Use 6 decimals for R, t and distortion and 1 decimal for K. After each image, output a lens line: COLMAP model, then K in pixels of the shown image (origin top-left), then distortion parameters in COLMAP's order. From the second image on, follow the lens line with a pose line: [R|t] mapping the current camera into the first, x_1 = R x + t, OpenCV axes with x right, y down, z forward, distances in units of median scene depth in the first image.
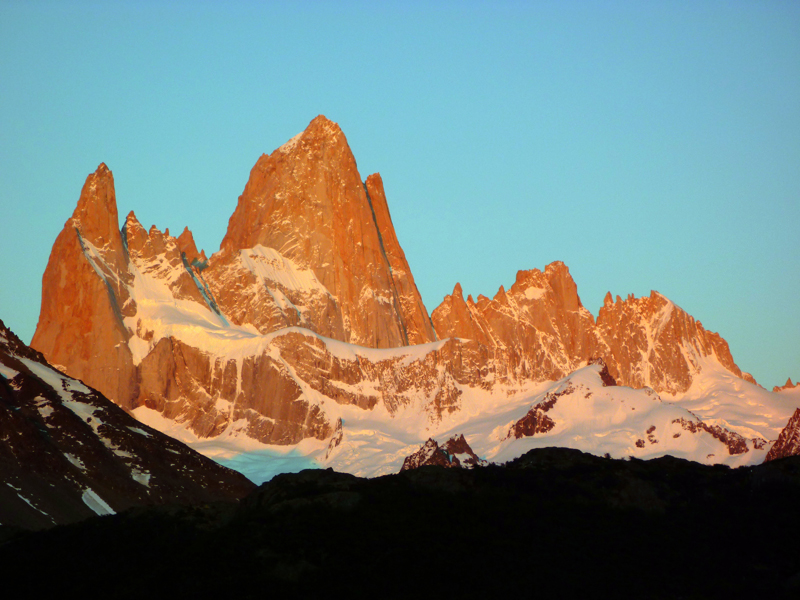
lens RADIAL K [[2159.9, 0, 399.7], [0, 2159.9, 300.3], [0, 0, 1]] dist [0.178585, 0.000000]
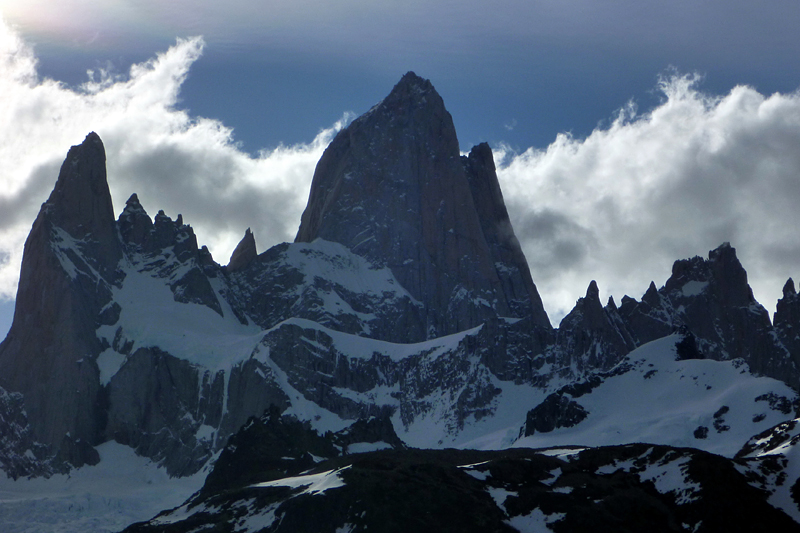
lens RADIAL K [[2269.2, 0, 400.0], [0, 2269.2, 266.4], [0, 0, 1]] dist [0.084800, 0.000000]
pose [[0.983507, -0.046622, -0.174756, 0.114118], [0.033362, 0.996390, -0.078060, 0.053109], [0.177765, 0.070942, 0.981513, 0.256079]]
